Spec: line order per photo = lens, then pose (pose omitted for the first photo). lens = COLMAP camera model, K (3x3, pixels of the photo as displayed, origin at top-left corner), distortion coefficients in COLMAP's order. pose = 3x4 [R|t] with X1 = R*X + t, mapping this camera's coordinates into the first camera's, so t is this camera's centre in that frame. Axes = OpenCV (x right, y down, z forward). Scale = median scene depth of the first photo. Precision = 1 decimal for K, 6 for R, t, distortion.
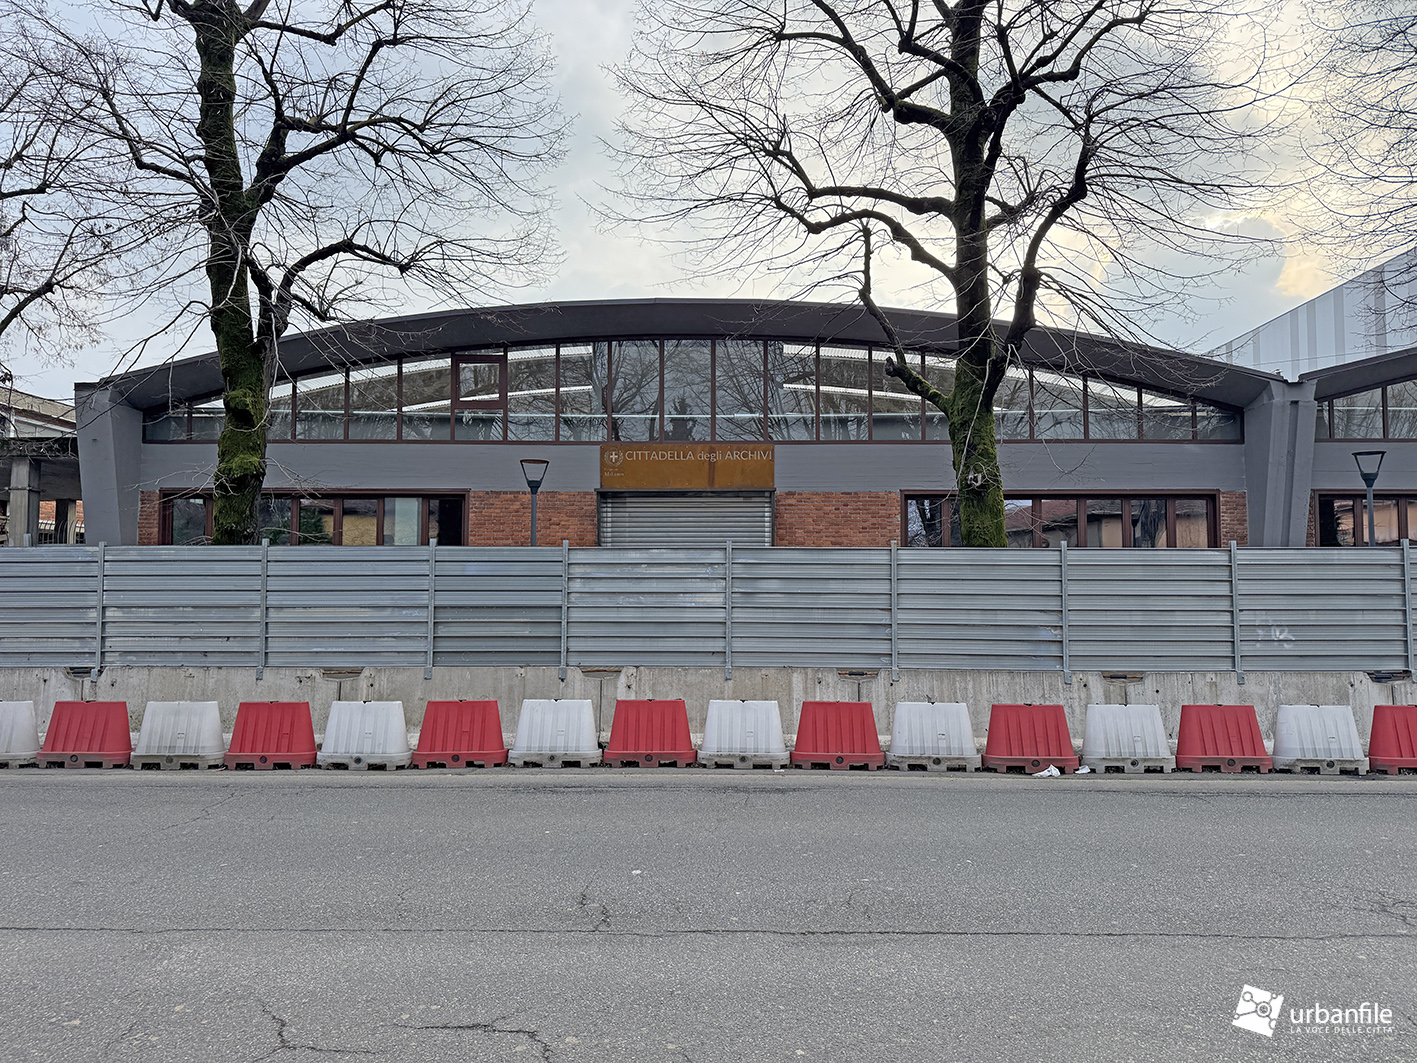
lens RADIAL K [[983.1, 0, 707.2], [0, 983.1, 534.1], [0, 0, 1]] dist [0.029224, -0.015770]
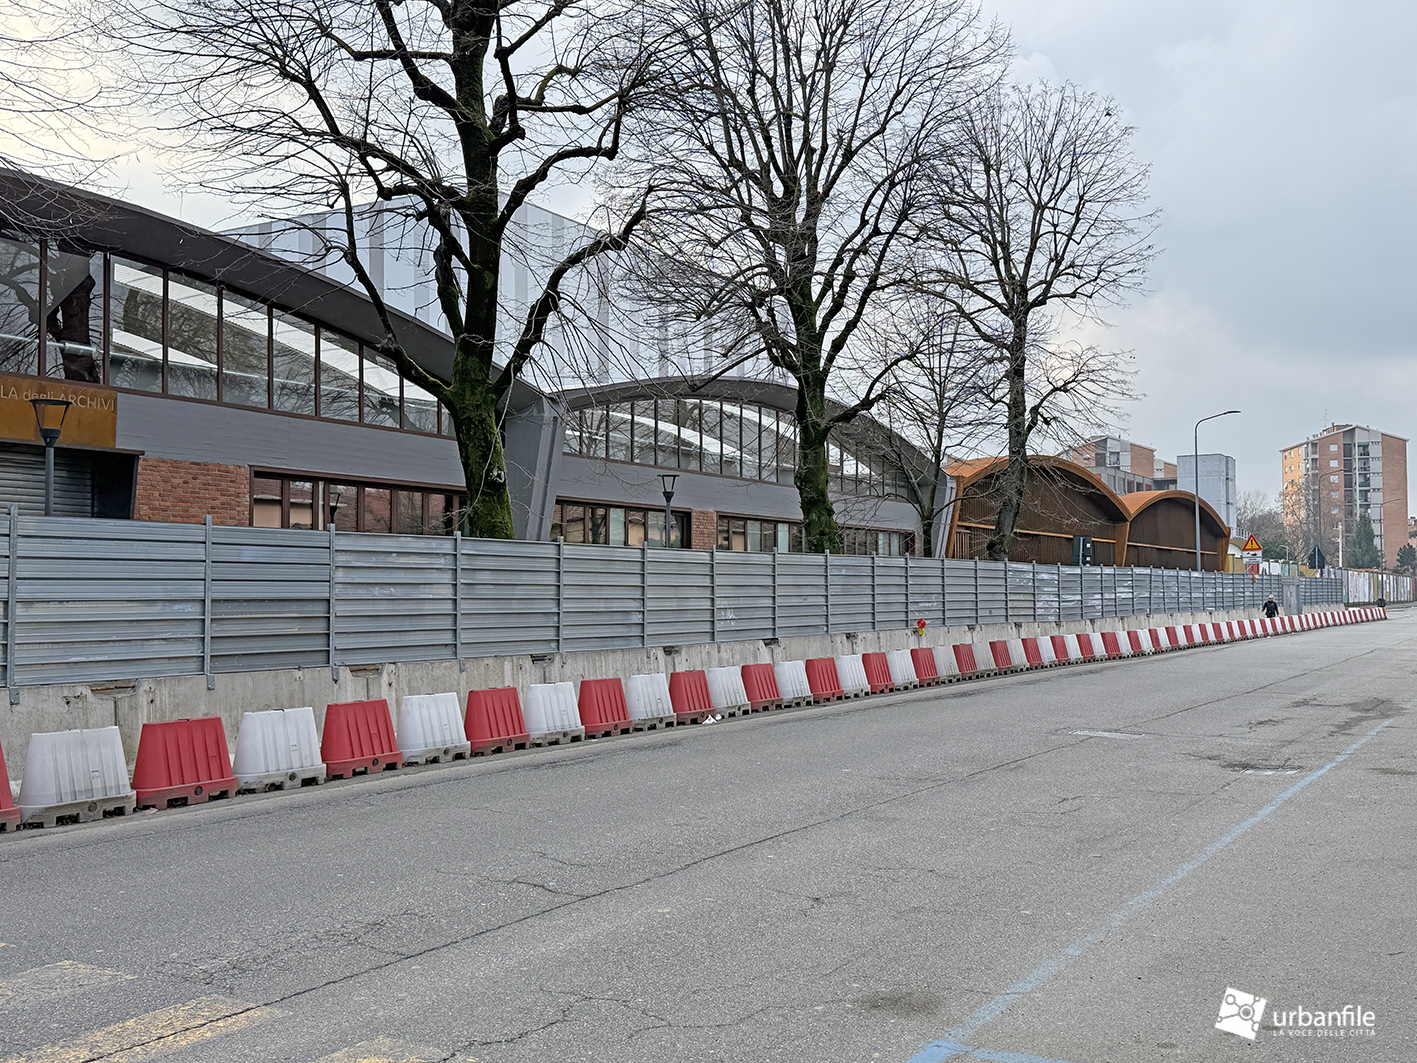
lens RADIAL K [[1450.8, 0, 710.9], [0, 1450.8, 529.1], [0, 0, 1]] dist [0.105167, 0.000000]
pose [[0.476410, 0.037619, 0.878418, -1.133870], [-0.052800, 0.998505, -0.014126, 0.011147], [-0.877636, -0.039650, 0.477684, 0.070567]]
